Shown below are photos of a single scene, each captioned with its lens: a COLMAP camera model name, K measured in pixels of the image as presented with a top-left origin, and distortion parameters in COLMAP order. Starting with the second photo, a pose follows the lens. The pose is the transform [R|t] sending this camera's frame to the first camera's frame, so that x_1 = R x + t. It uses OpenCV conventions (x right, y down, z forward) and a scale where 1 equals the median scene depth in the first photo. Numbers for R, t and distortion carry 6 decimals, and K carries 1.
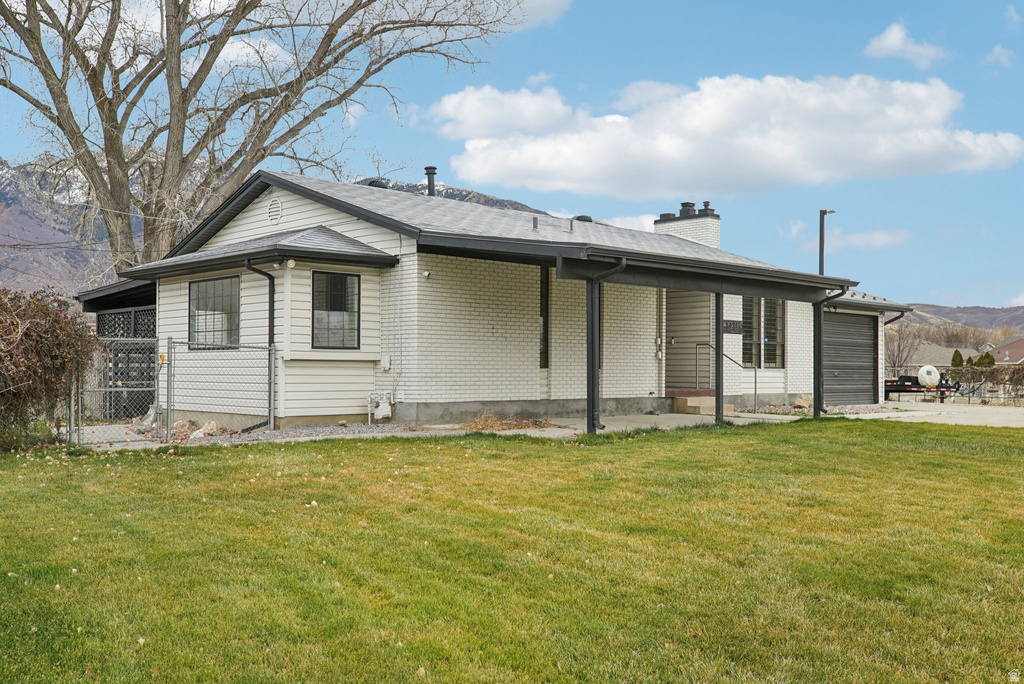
lens RADIAL K [[1005.3, 0, 511.4], [0, 1005.3, 345.1], [0, 0, 1]] dist [0.057127, 0.000000]
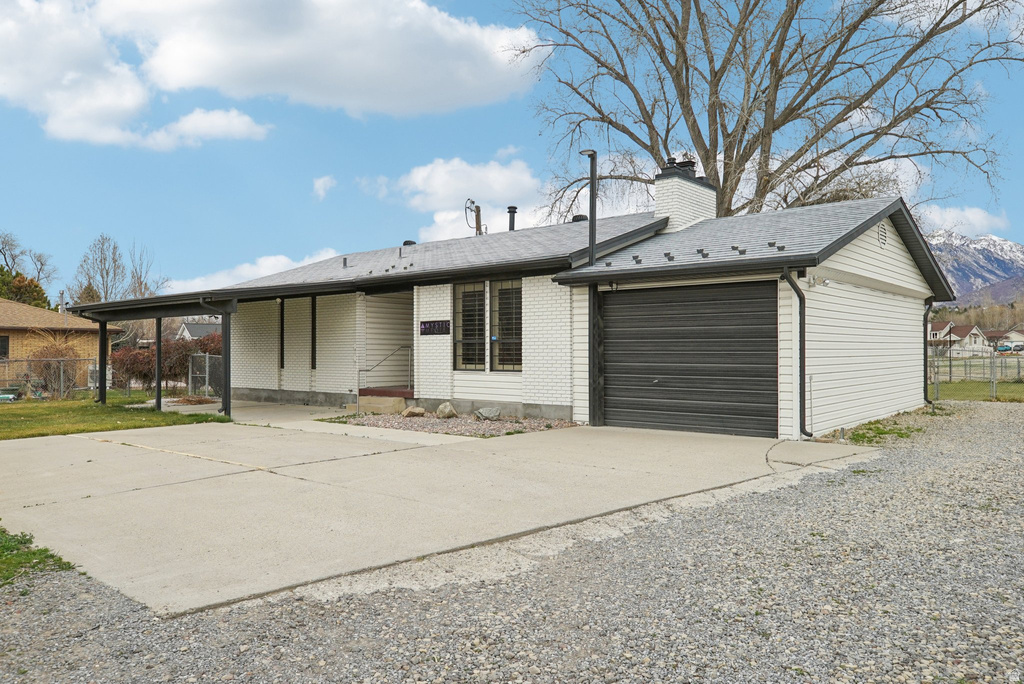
lens RADIAL K [[755.1, 0, 509.9], [0, 755.1, 335.7], [0, 0, 1]] dist [0.002425, 0.002559]
pose [[0.082948, -0.029068, -0.996130, 0.941212], [0.025879, 0.999300, -0.027005, 0.010971], [0.996218, -0.023538, 0.083643, 1.006698]]
